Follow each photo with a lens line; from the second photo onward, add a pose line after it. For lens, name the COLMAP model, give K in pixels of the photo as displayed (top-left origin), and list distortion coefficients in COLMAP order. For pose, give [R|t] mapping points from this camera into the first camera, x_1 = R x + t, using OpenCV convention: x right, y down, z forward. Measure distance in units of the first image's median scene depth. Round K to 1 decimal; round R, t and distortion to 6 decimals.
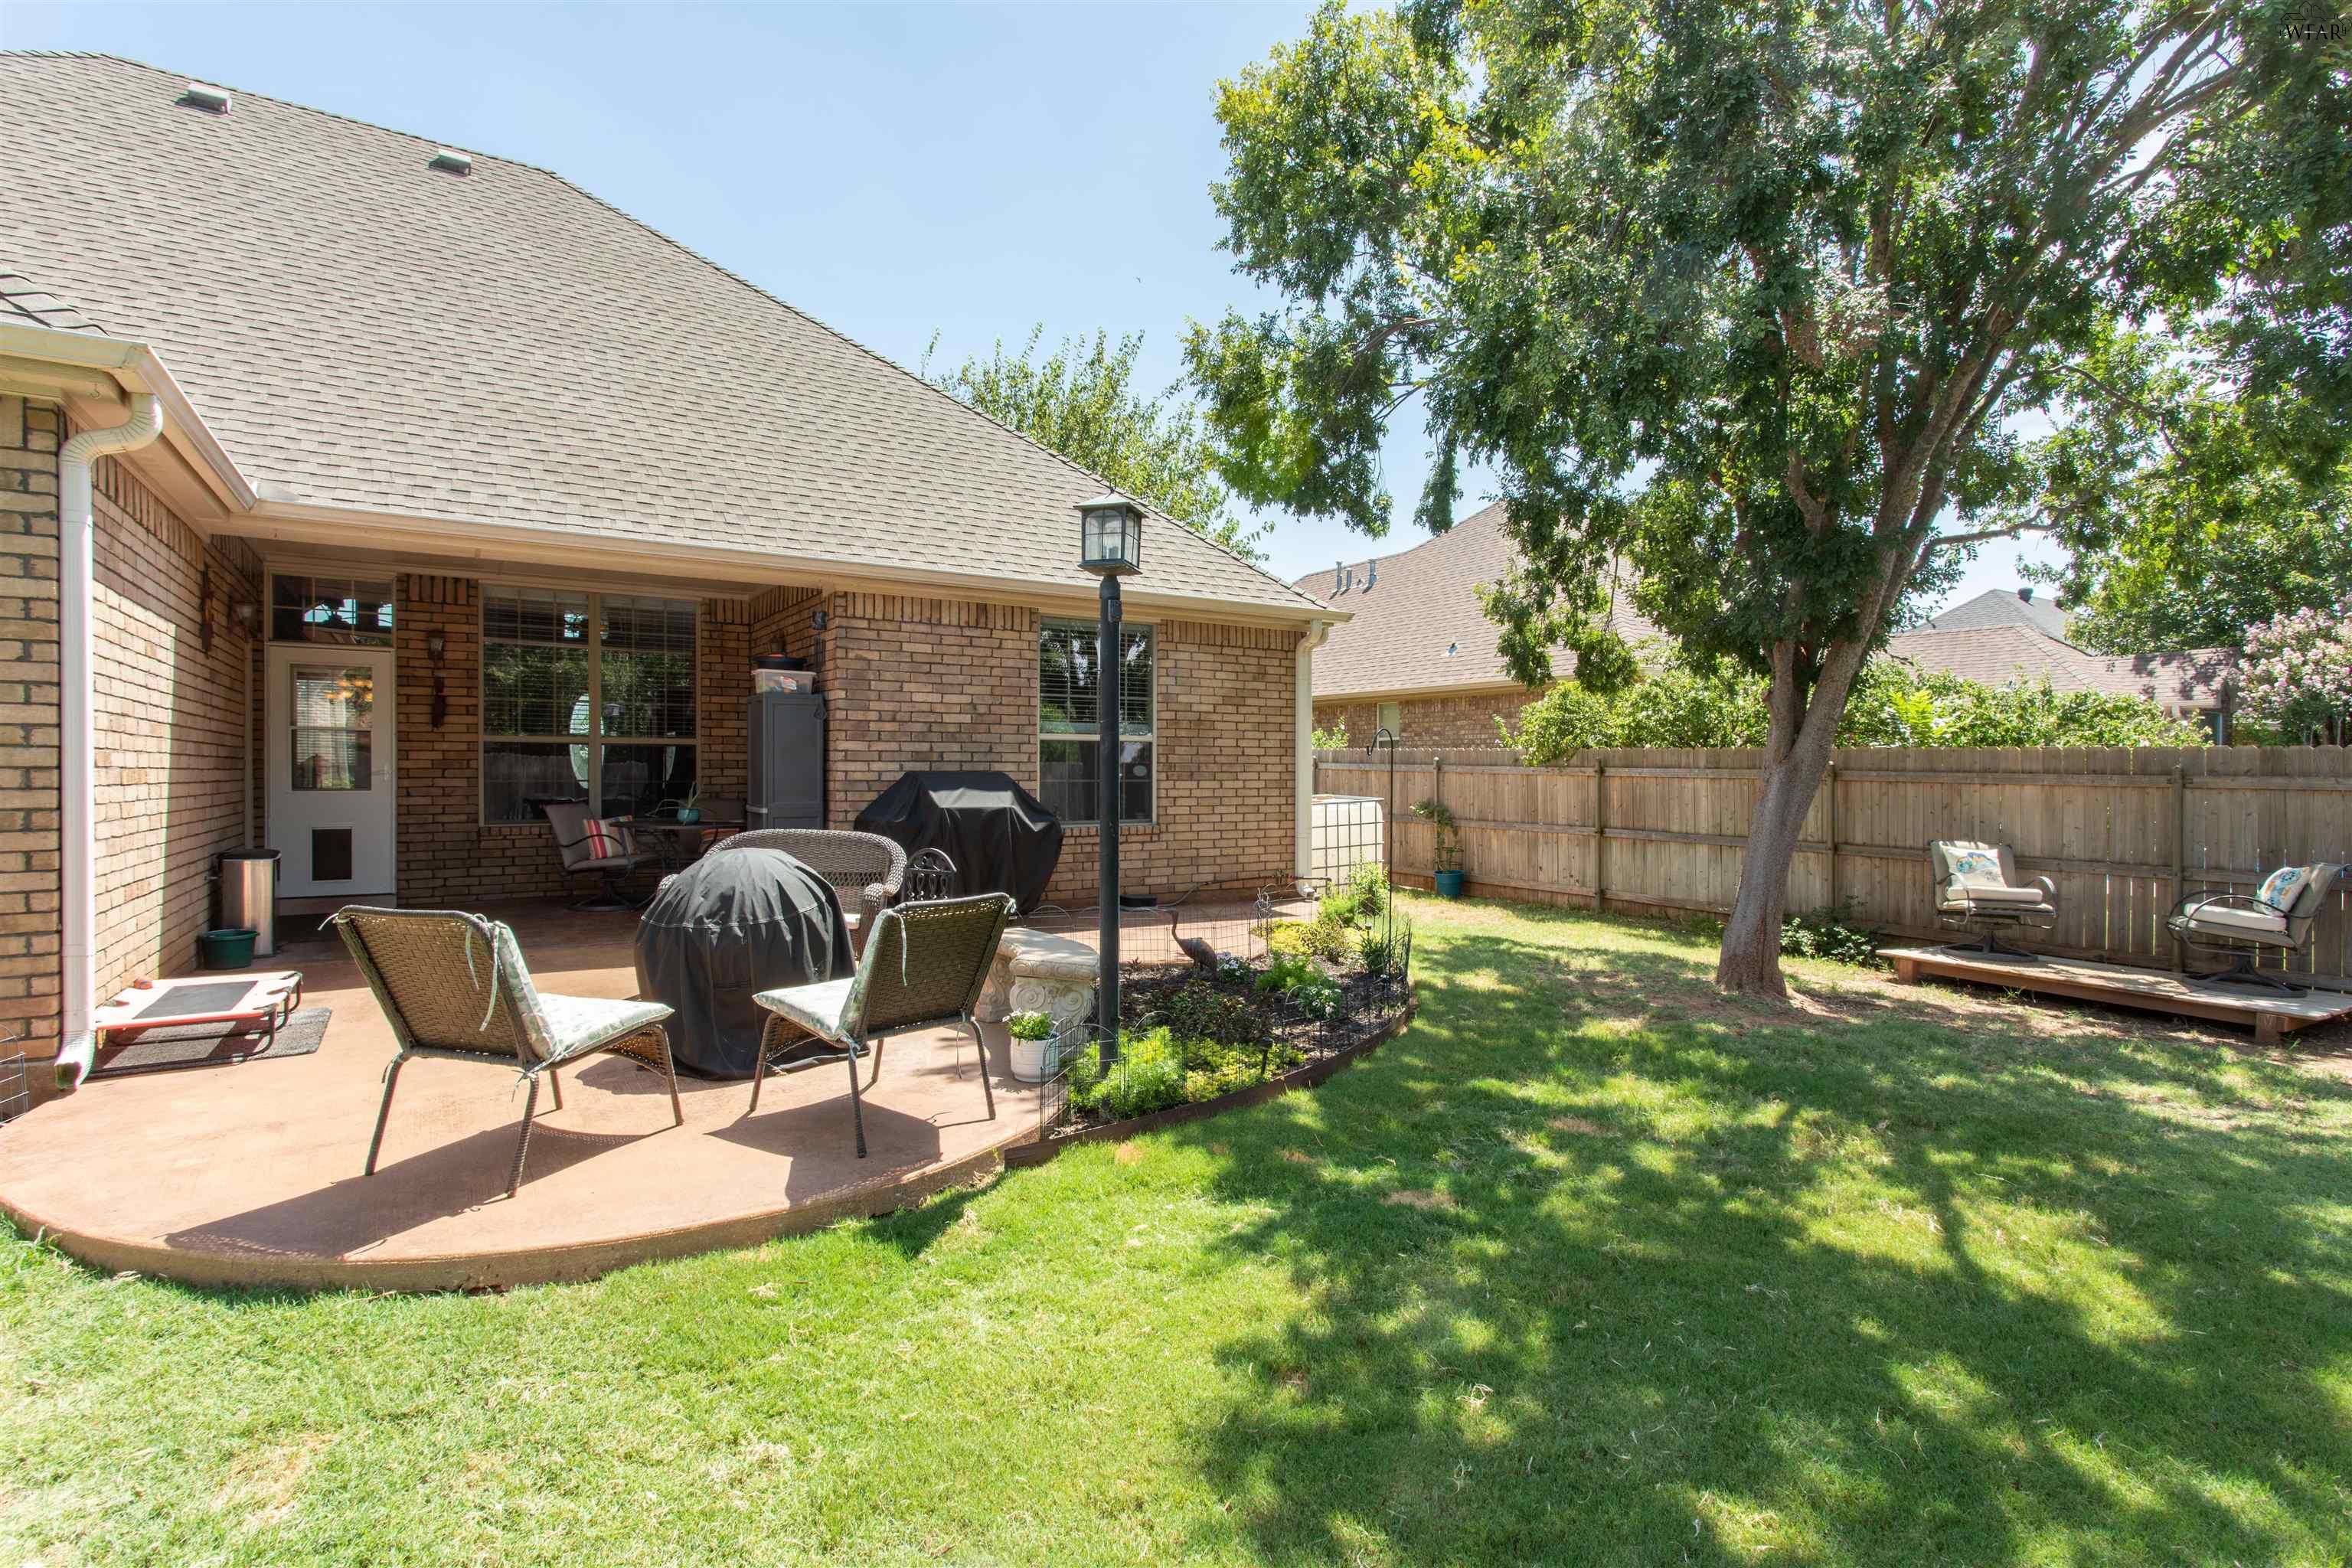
lens RADIAL K [[1109.2, 0, 1171.1], [0, 1109.2, 781.2], [0, 0, 1]] dist [-0.005188, 0.002549]
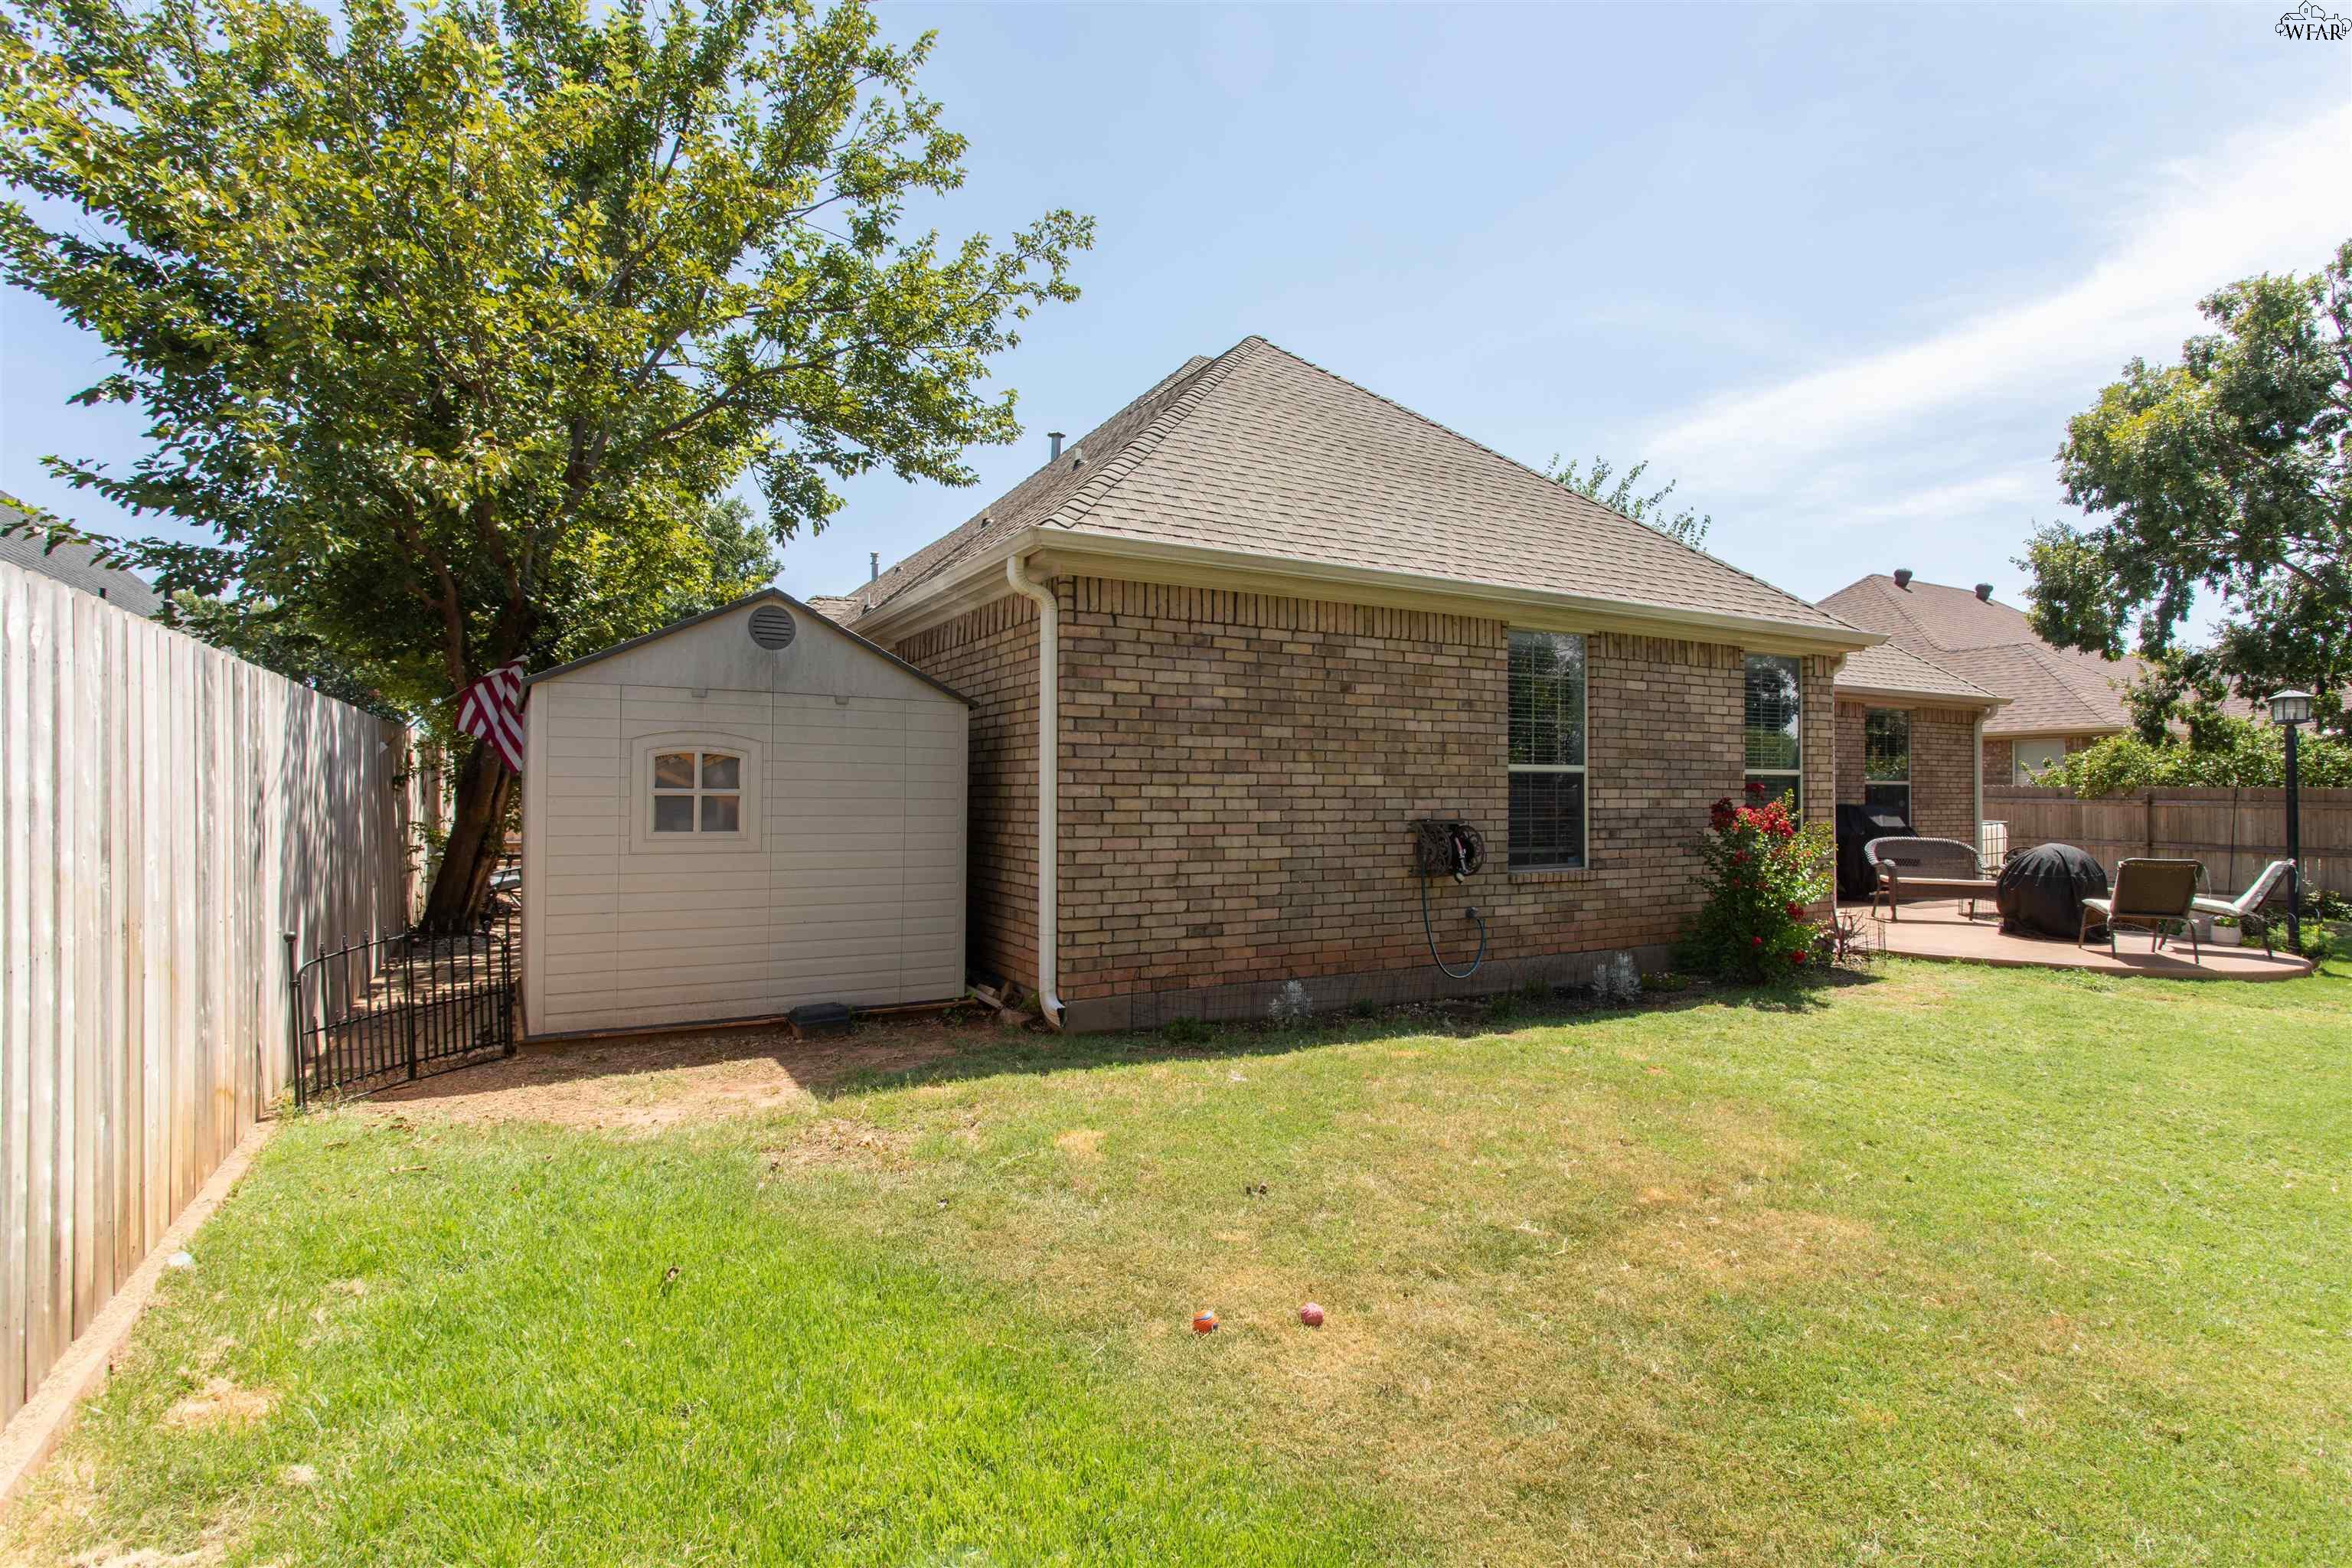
lens RADIAL K [[1109.2, 0, 1157.7], [0, 1109.2, 787.5], [0, 0, 1]] dist [-0.005188, 0.002549]
pose [[0.996057, 0.002737, -0.088675, -1.041433], [-0.003936, 0.999903, -0.013352, -0.005191], [0.088630, 0.013649, 0.995971, -0.737551]]
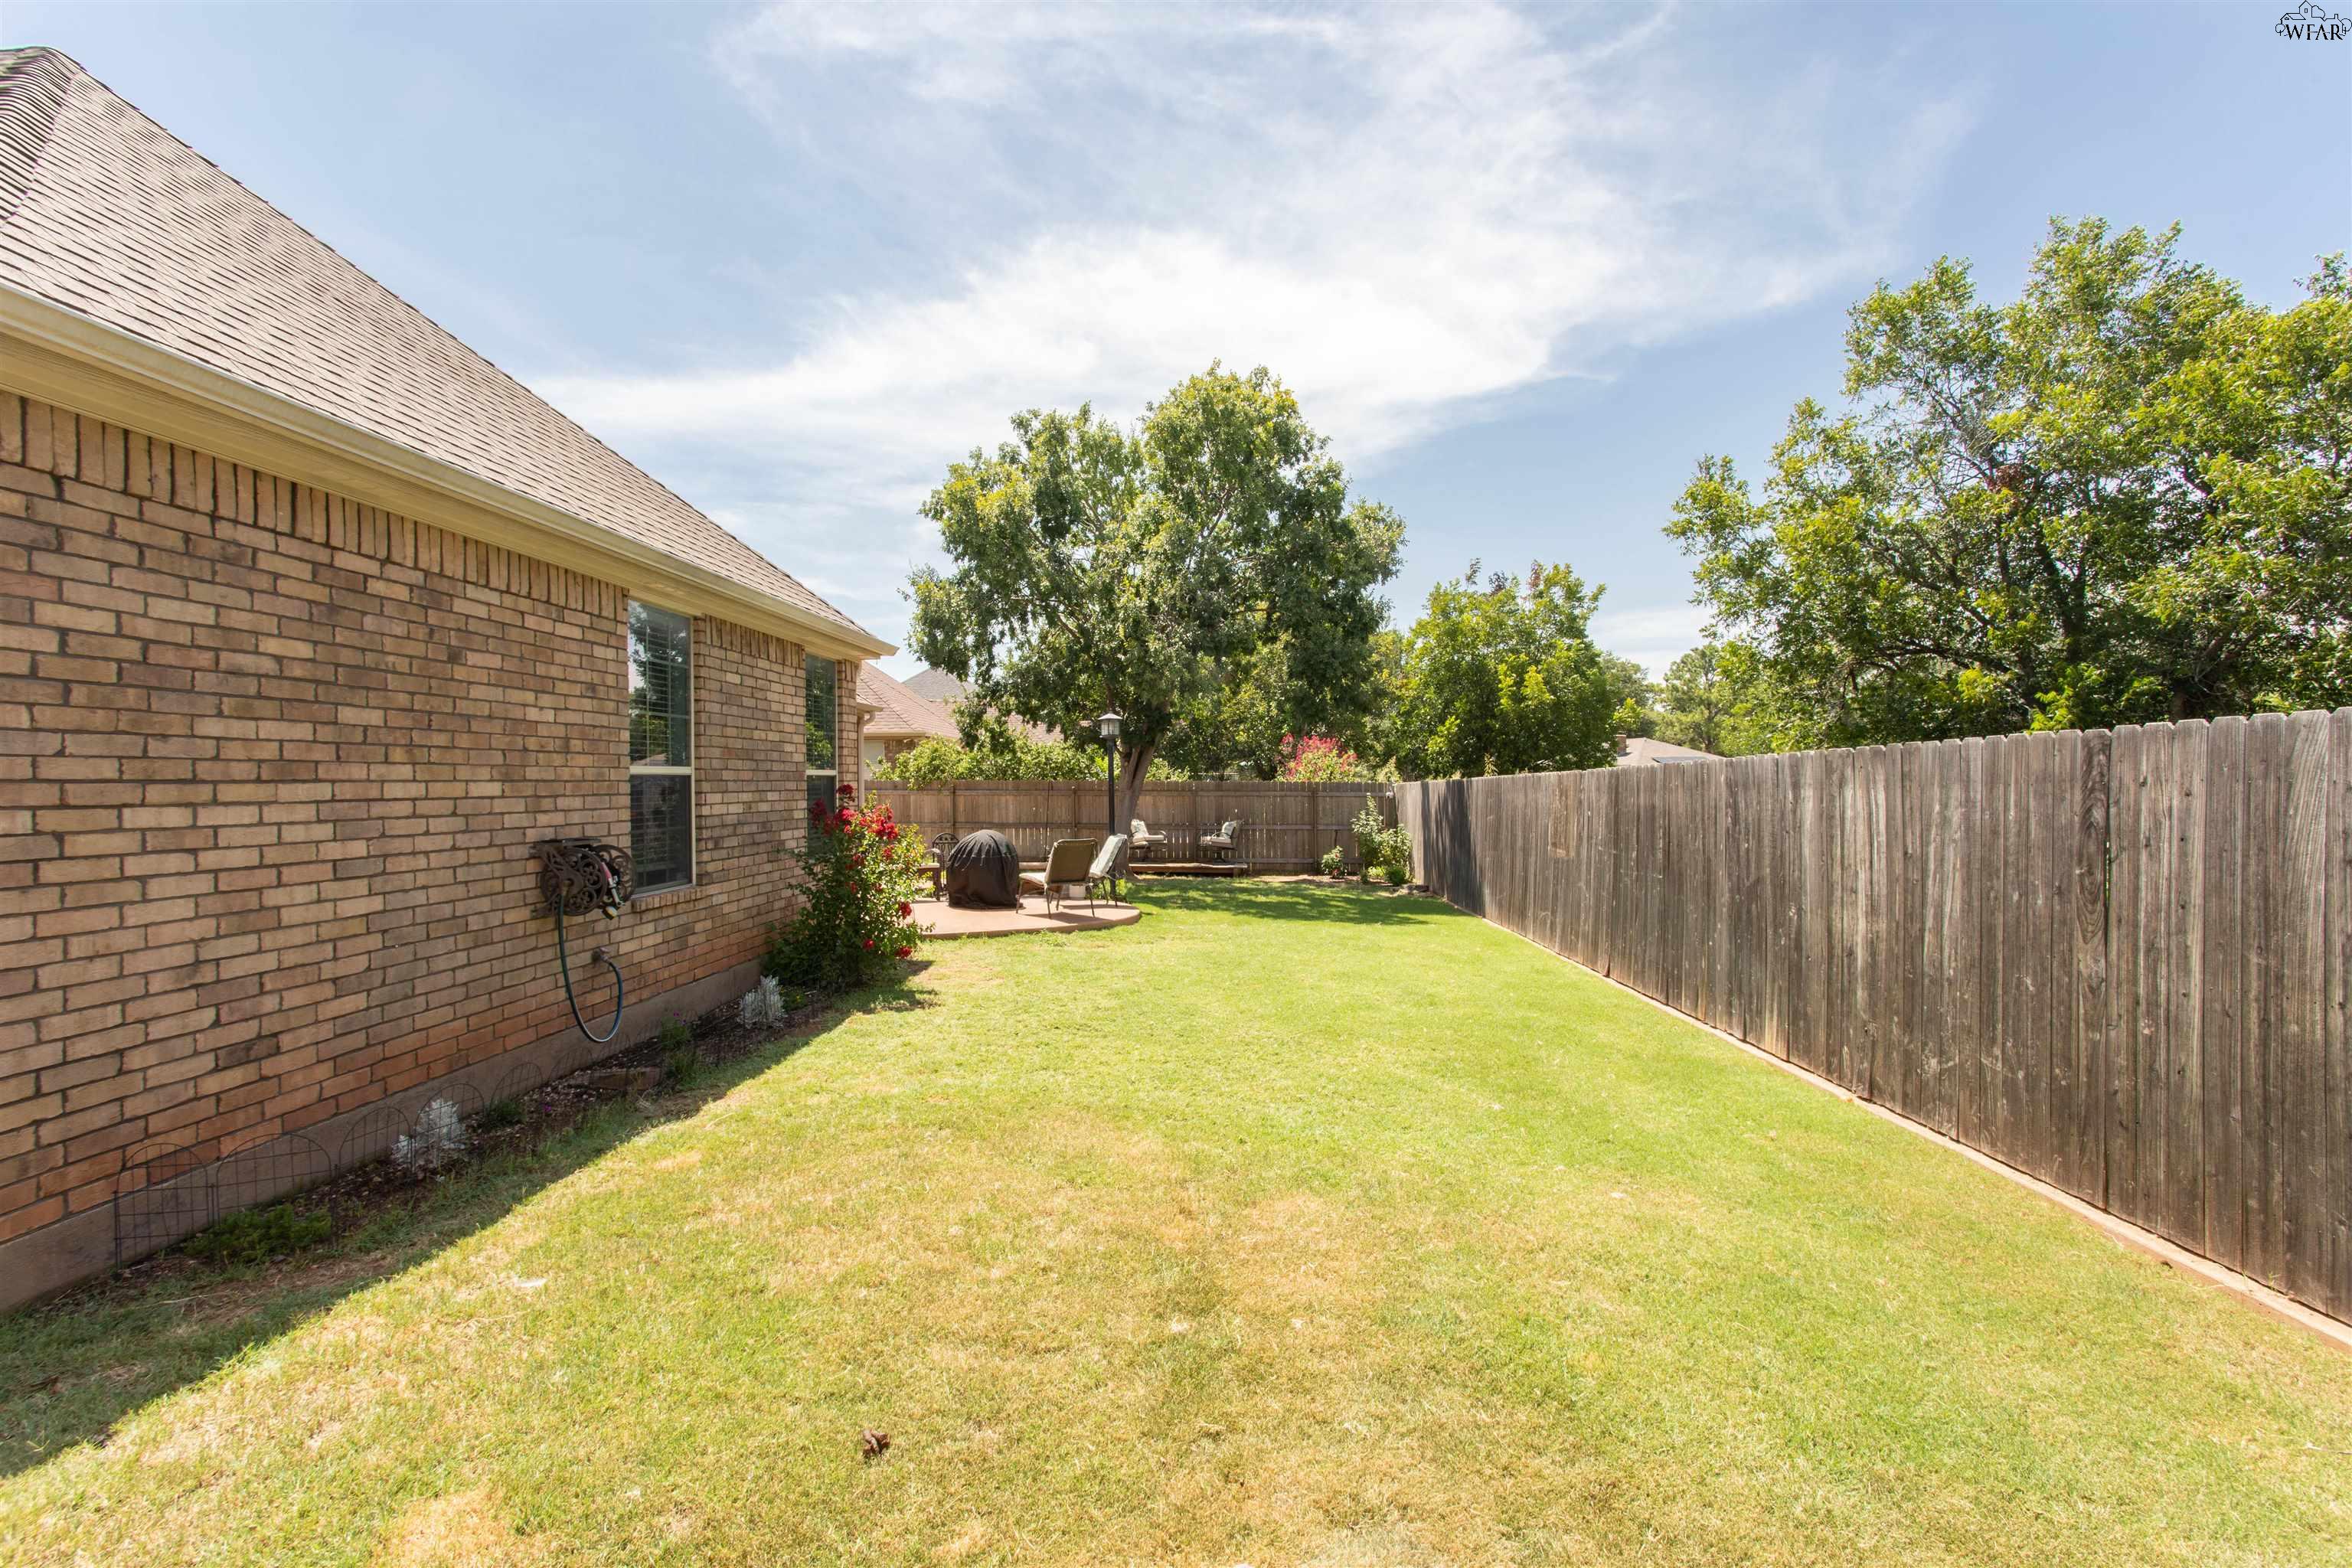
lens RADIAL K [[1109.2, 0, 1151.3], [0, 1109.2, 782.6], [0, 0, 1]] dist [-0.005188, 0.002549]
pose [[0.600347, -0.007815, 0.799701, -1.225038], [0.016948, 0.999852, -0.002953, -0.018767], [-0.799560, 0.015326, 0.600391, -0.518014]]
